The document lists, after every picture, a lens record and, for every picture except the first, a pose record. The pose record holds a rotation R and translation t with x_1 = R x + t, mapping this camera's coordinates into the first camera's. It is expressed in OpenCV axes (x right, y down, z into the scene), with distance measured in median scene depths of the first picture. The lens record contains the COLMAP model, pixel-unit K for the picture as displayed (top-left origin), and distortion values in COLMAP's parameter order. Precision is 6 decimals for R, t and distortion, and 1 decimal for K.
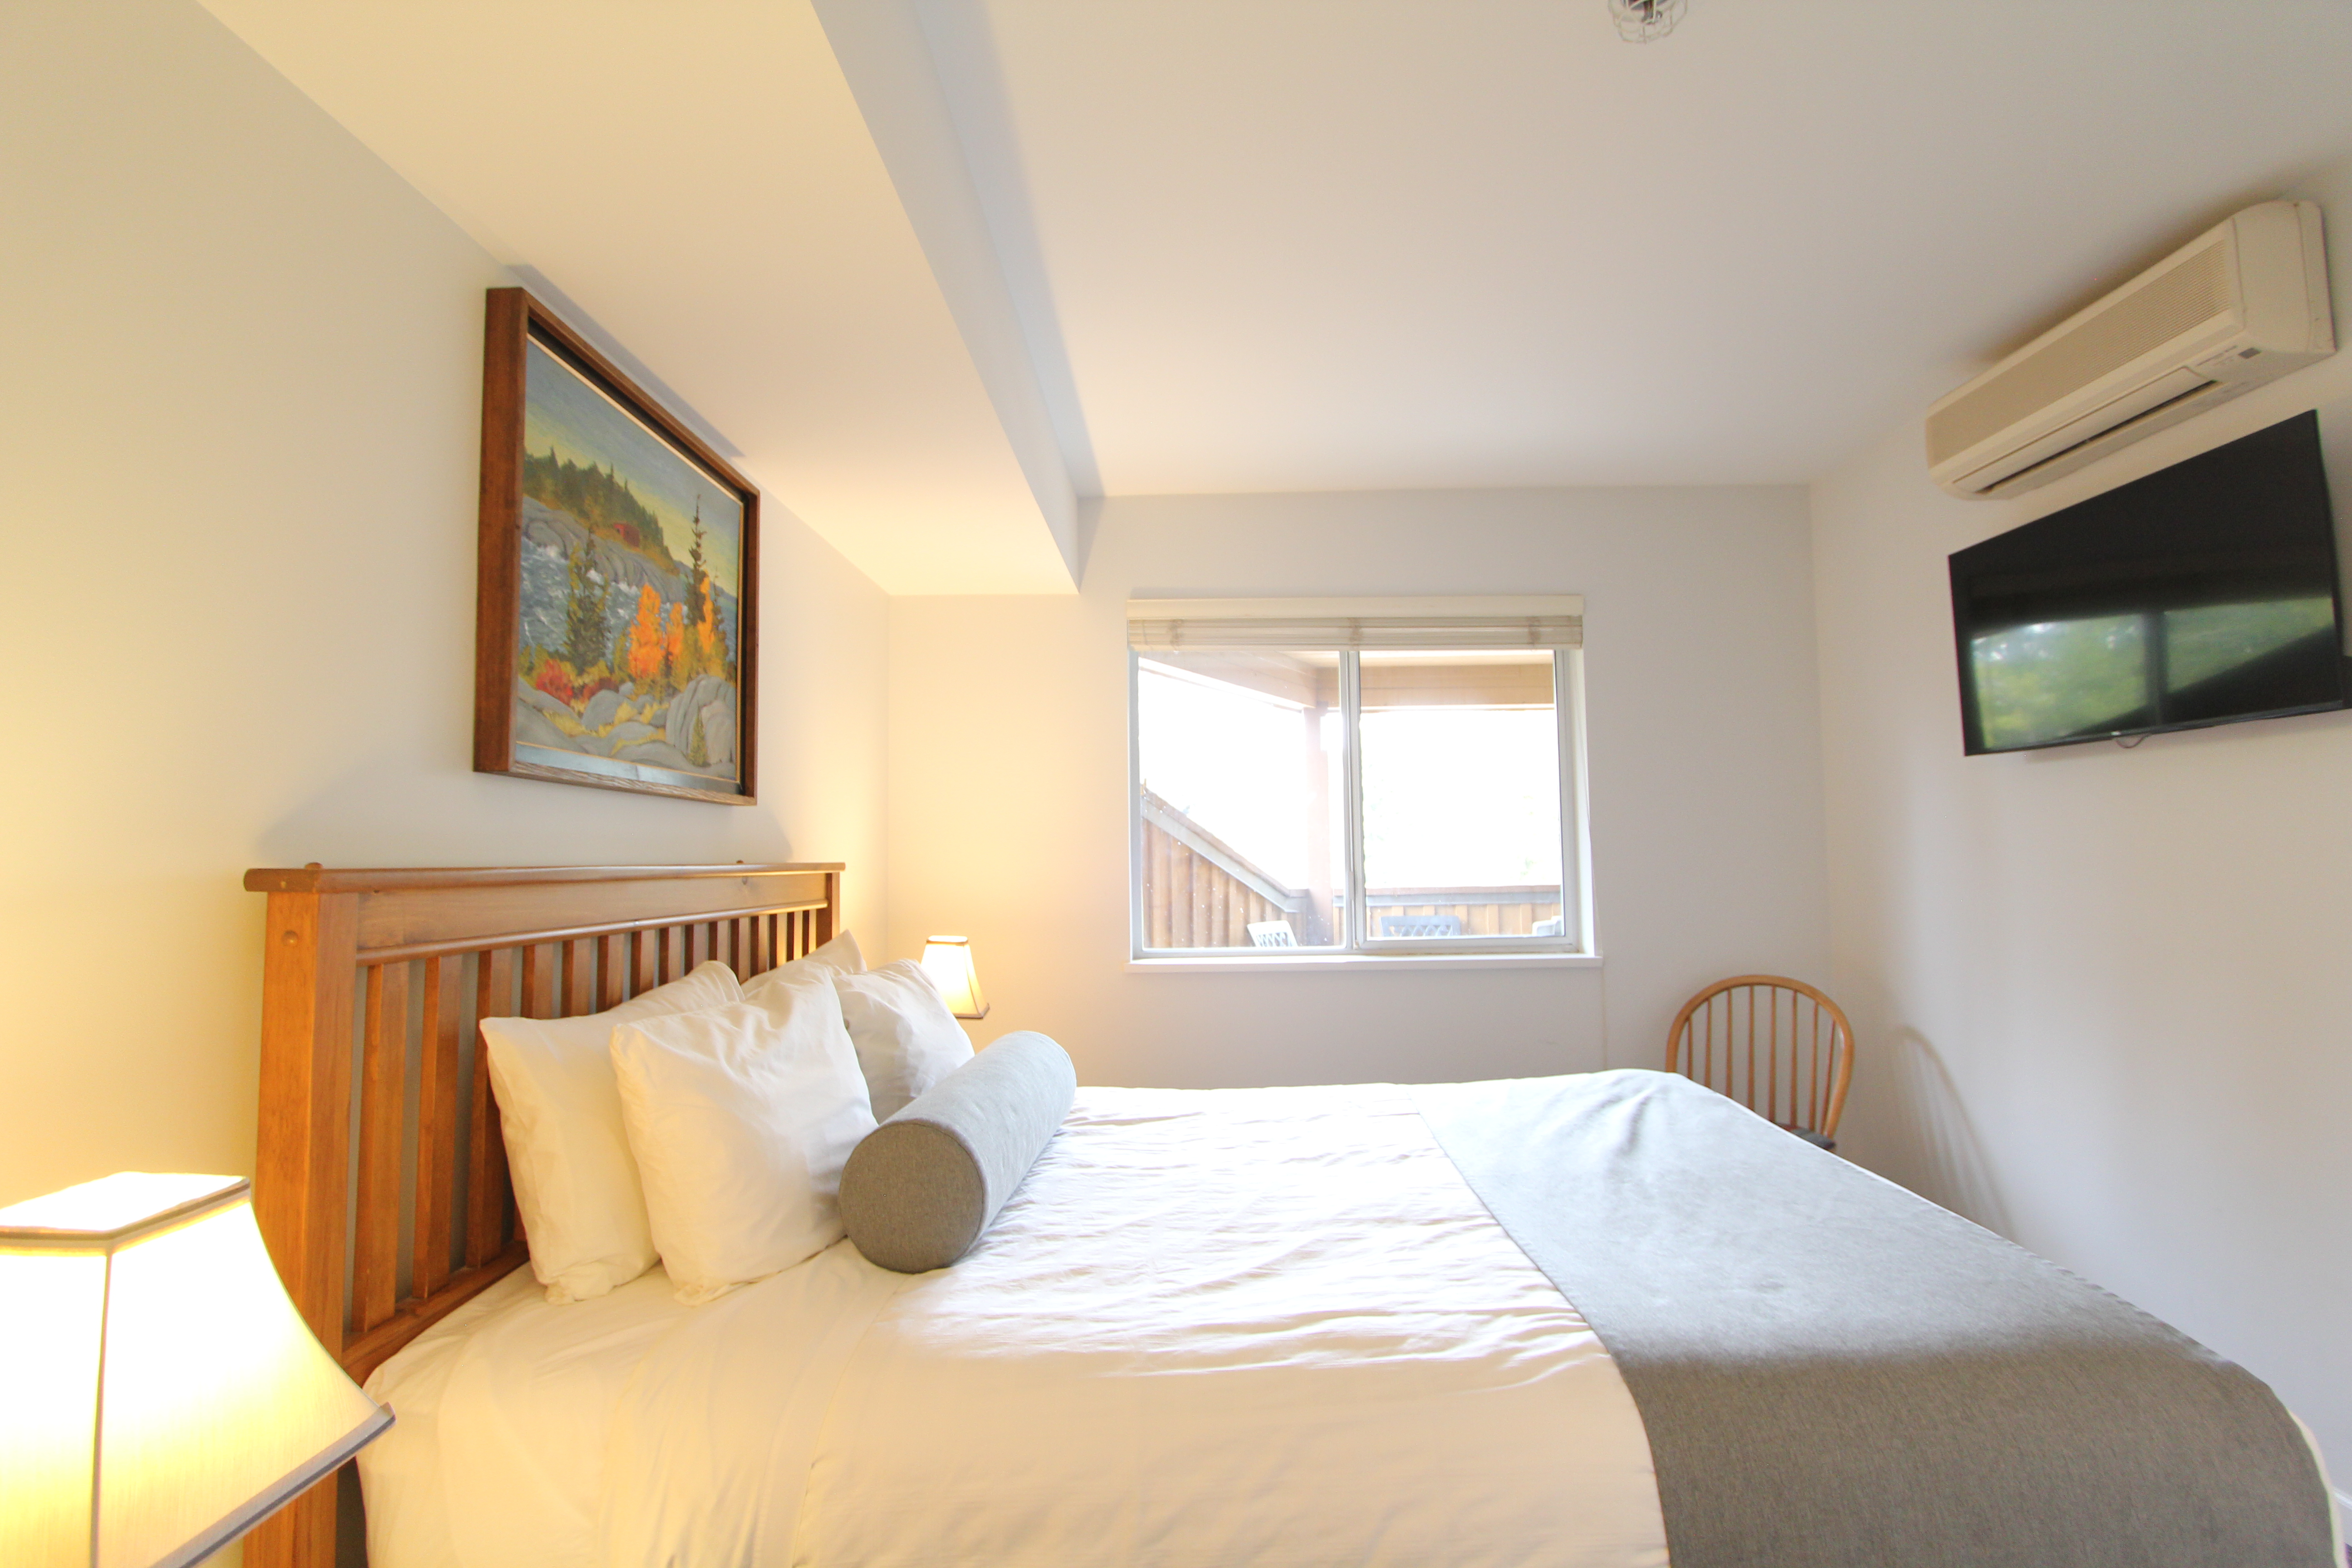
lens RADIAL K [[1068.3, 0, 1176.0], [0, 1068.3, 784.0], [0, 0, 1]] dist [-0.008978, 0.000636]
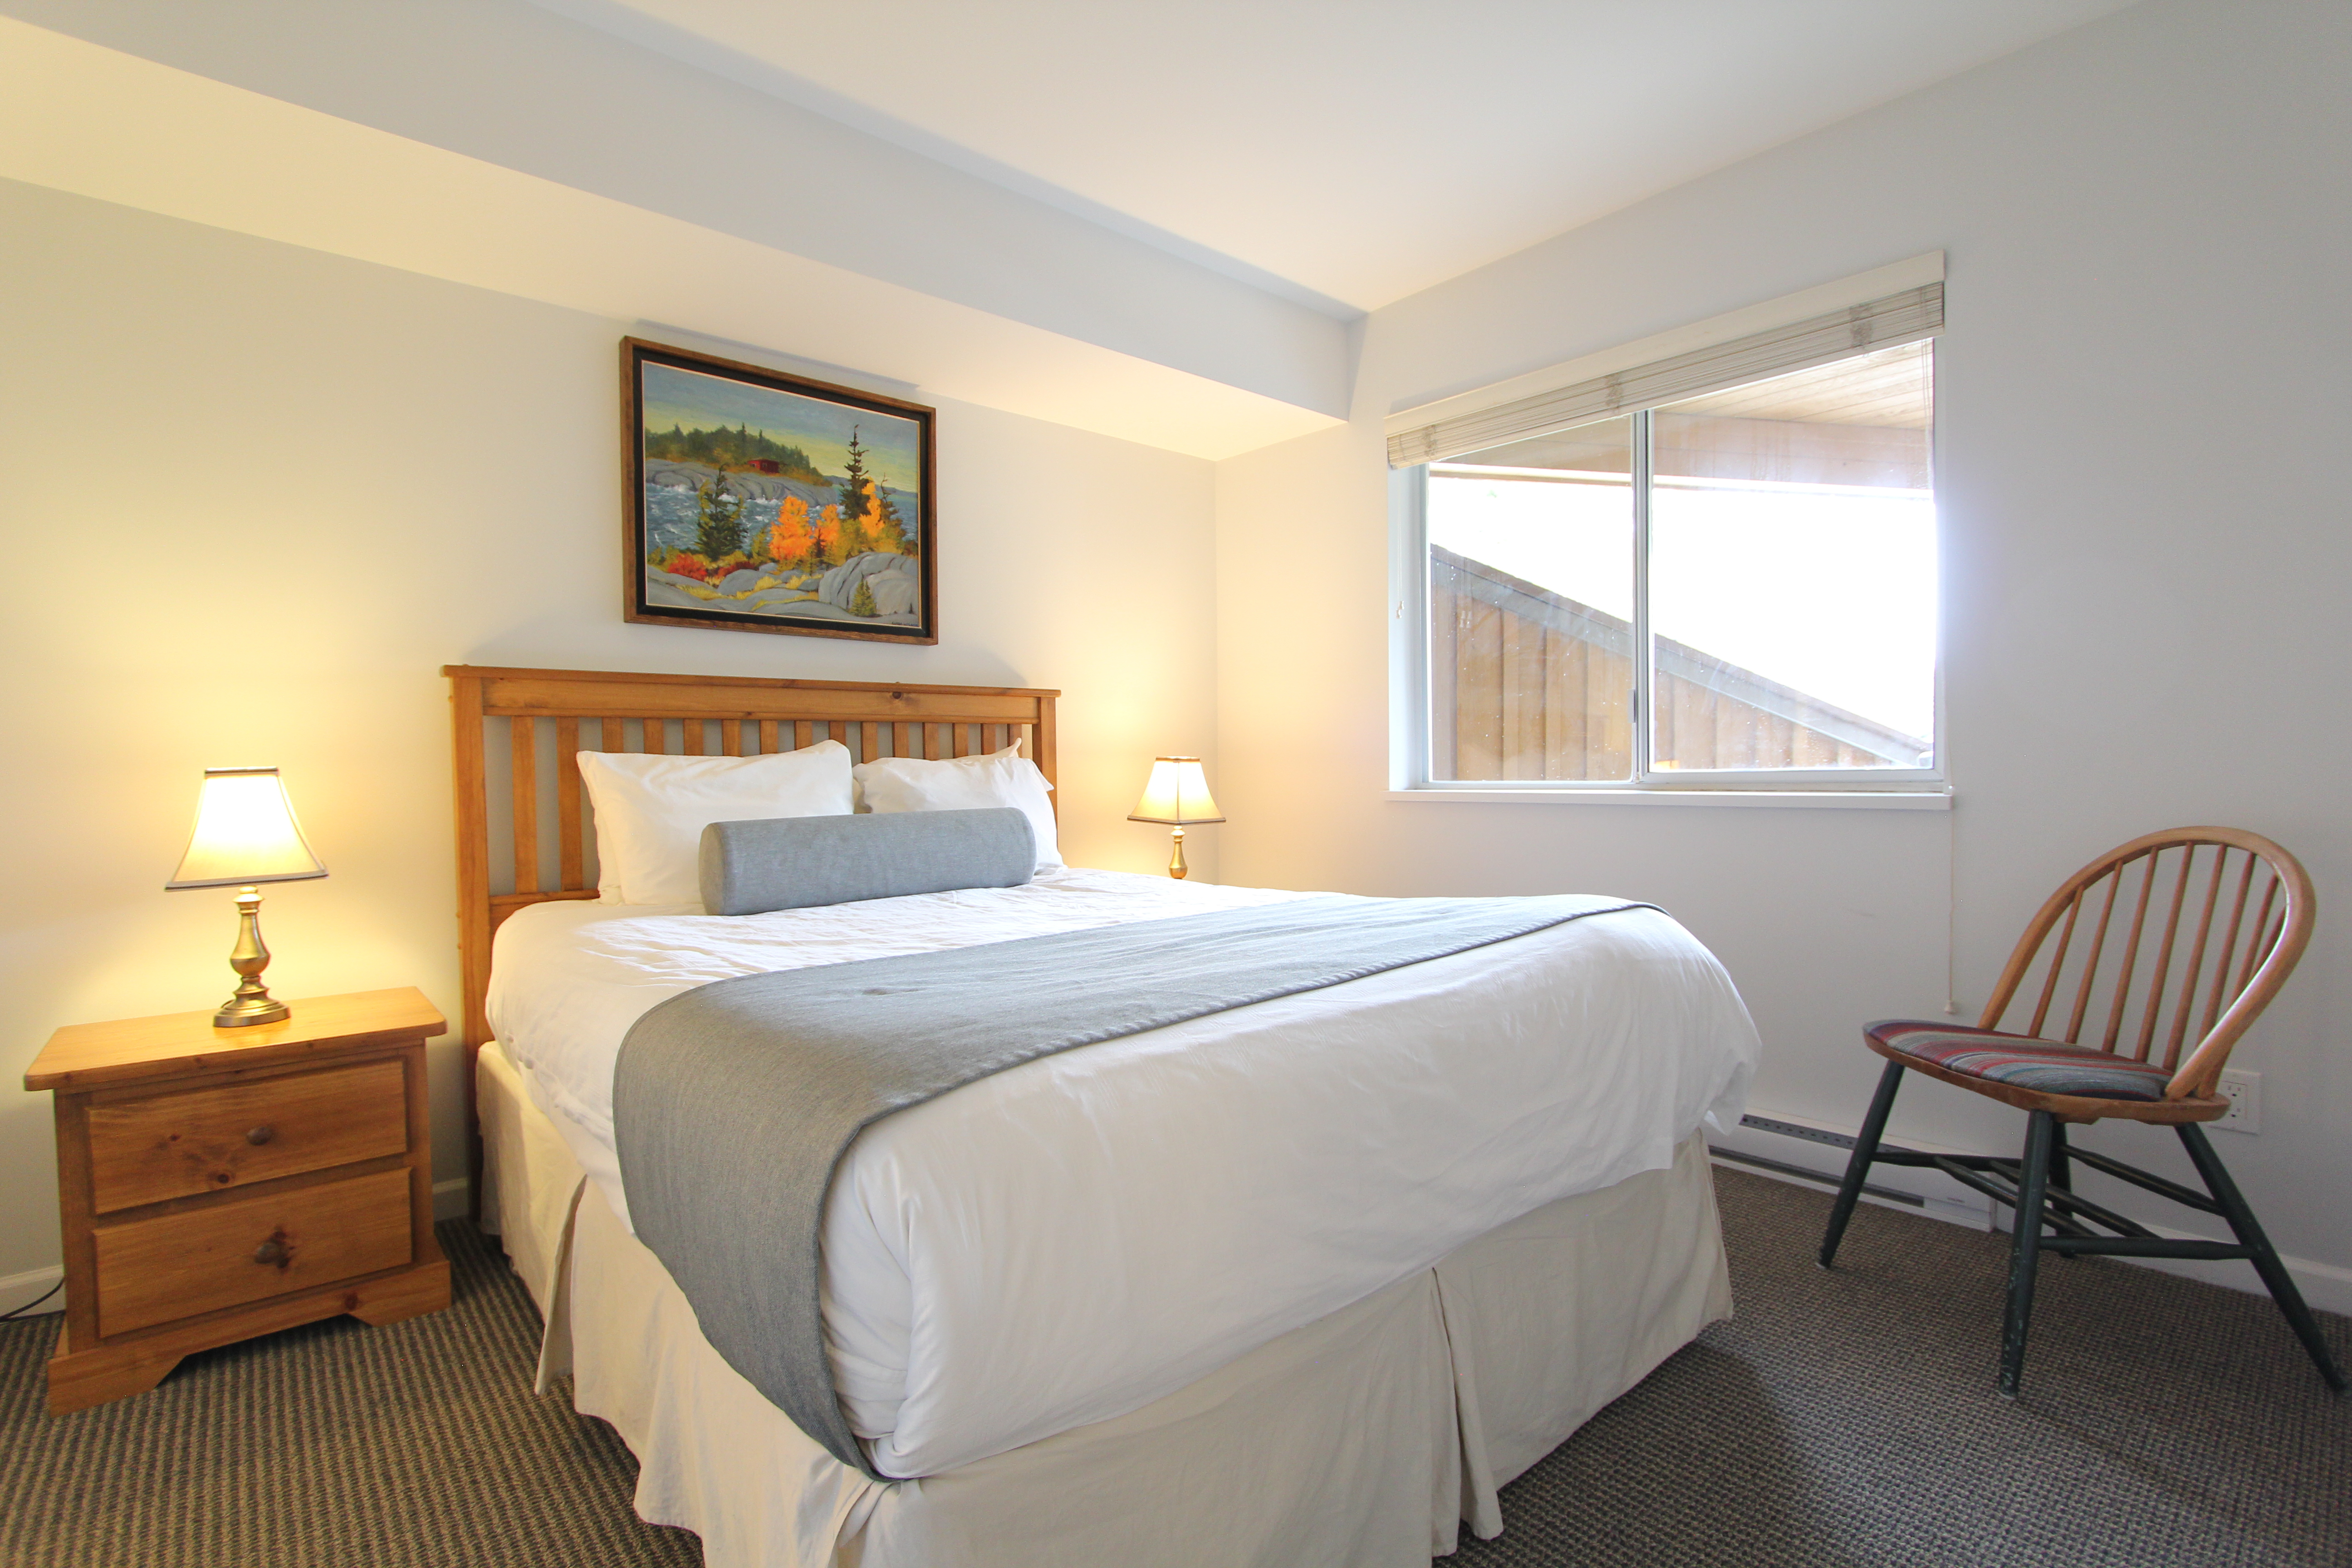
lens RADIAL K [[1068.3, 0, 1176.0], [0, 1068.3, 784.0], [0, 0, 1]] dist [-0.008978, 0.000636]
pose [[0.675375, 0.018036, -0.737254, 1.044010], [0.056399, 0.995510, 0.076019, 0.141129], [0.735315, -0.092922, 0.671325, 0.363511]]
